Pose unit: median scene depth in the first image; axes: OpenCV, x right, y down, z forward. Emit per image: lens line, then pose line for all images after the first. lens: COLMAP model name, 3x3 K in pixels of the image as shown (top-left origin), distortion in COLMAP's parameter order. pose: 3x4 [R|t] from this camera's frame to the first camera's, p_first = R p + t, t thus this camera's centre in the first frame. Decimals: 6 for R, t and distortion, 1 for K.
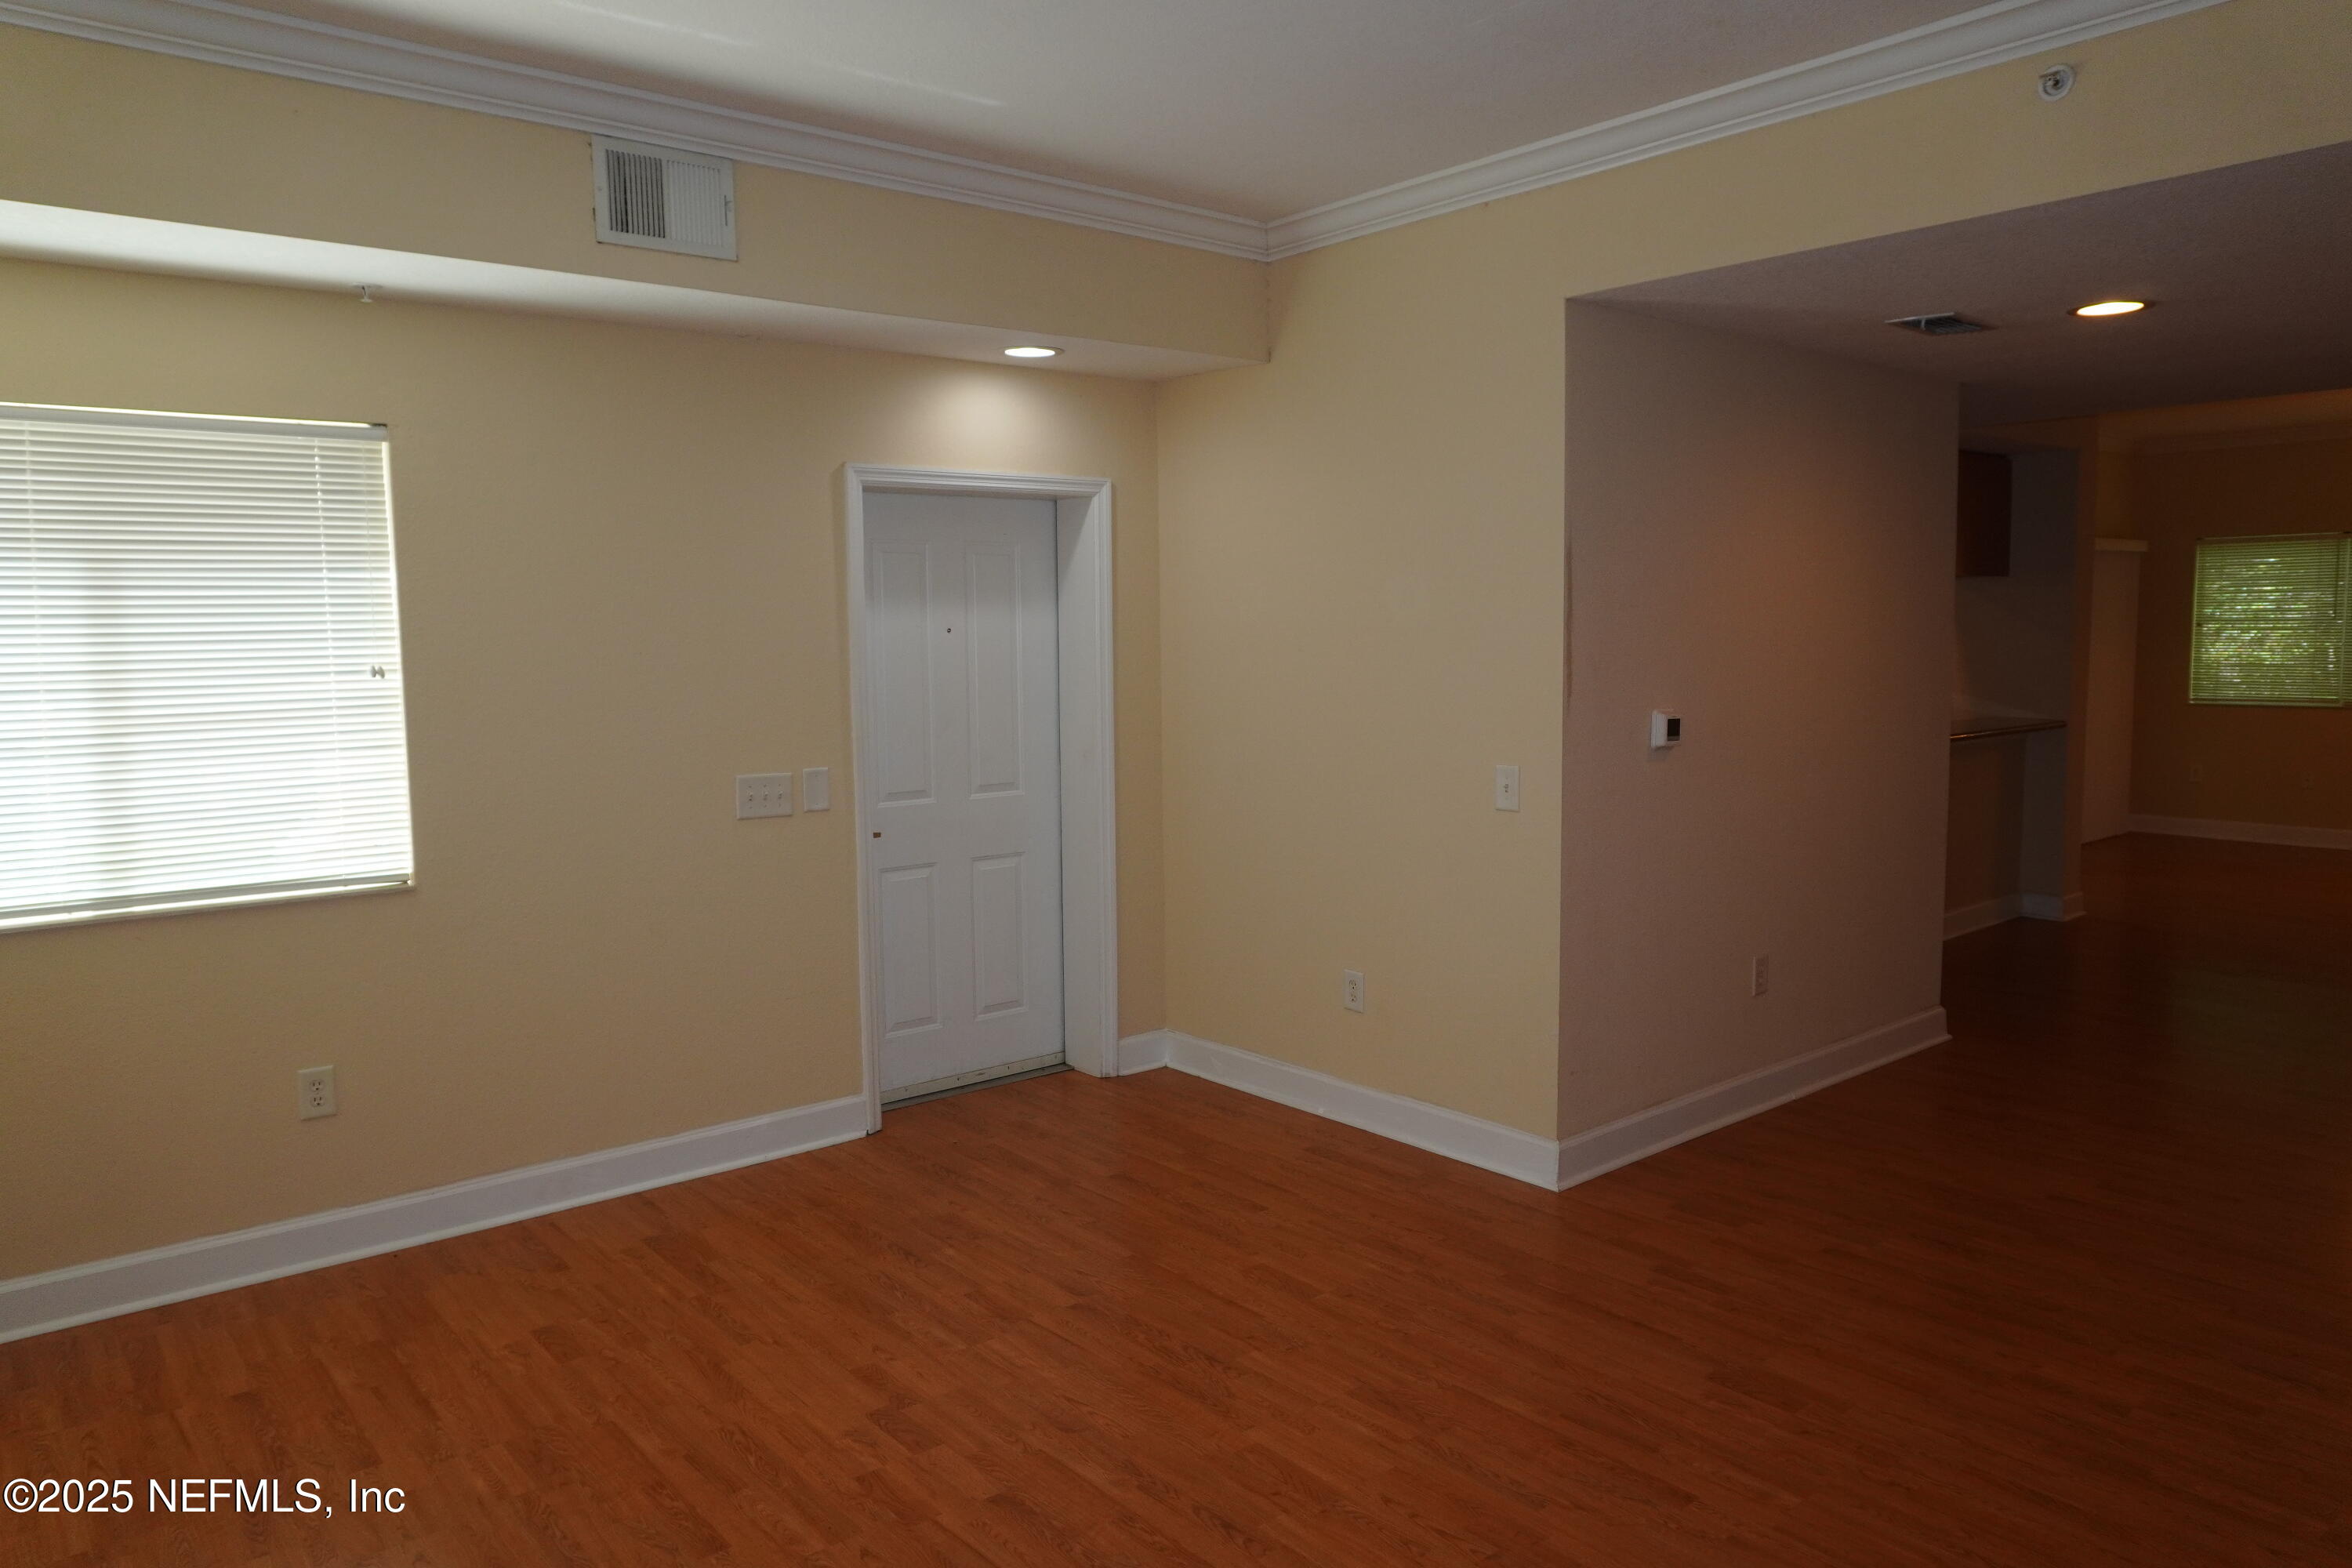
lens RADIAL K [[1569.5, 0, 1182.8], [0, 1569.5, 791.8], [0, 0, 1]] dist [-0.050231, 0.055801]
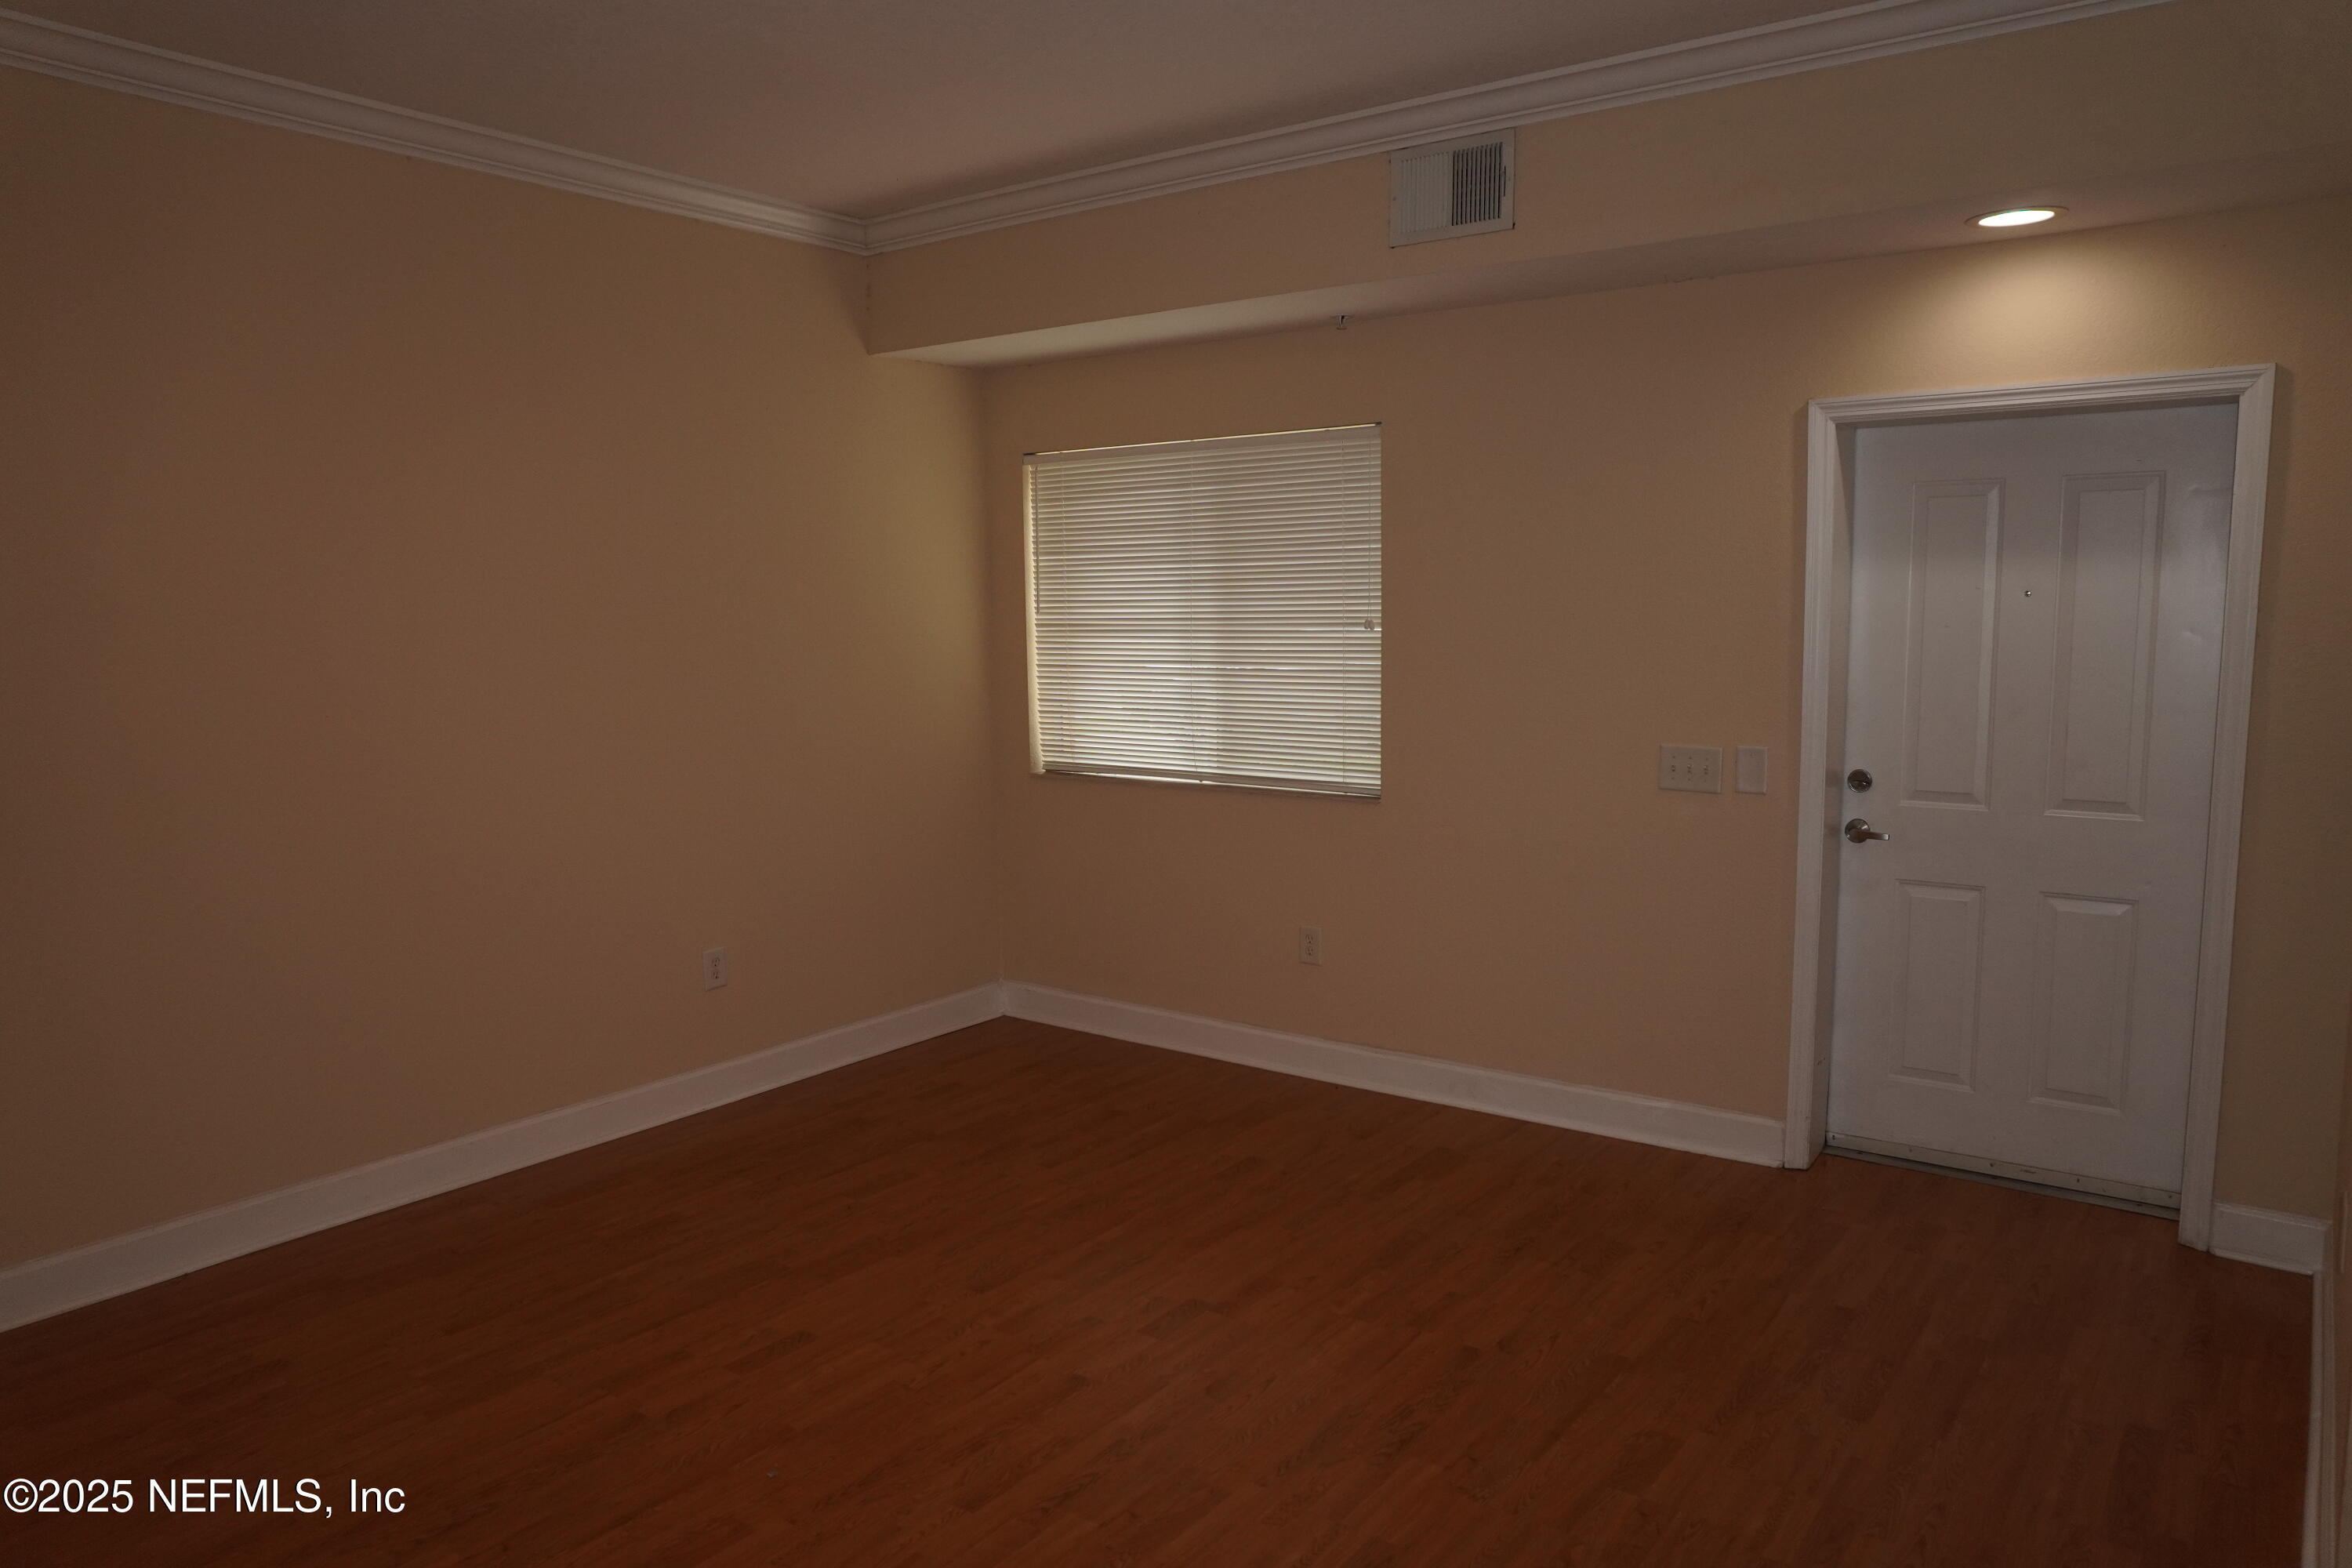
lens RADIAL K [[1569.5, 0, 1182.8], [0, 1569.5, 791.8], [0, 0, 1]] dist [-0.050231, 0.055801]
pose [[0.247715, 0.127718, -0.960378, 0.556507], [-0.095702, 0.989650, 0.106926, -0.054070], [0.964095, 0.065423, 0.257374, 0.456676]]
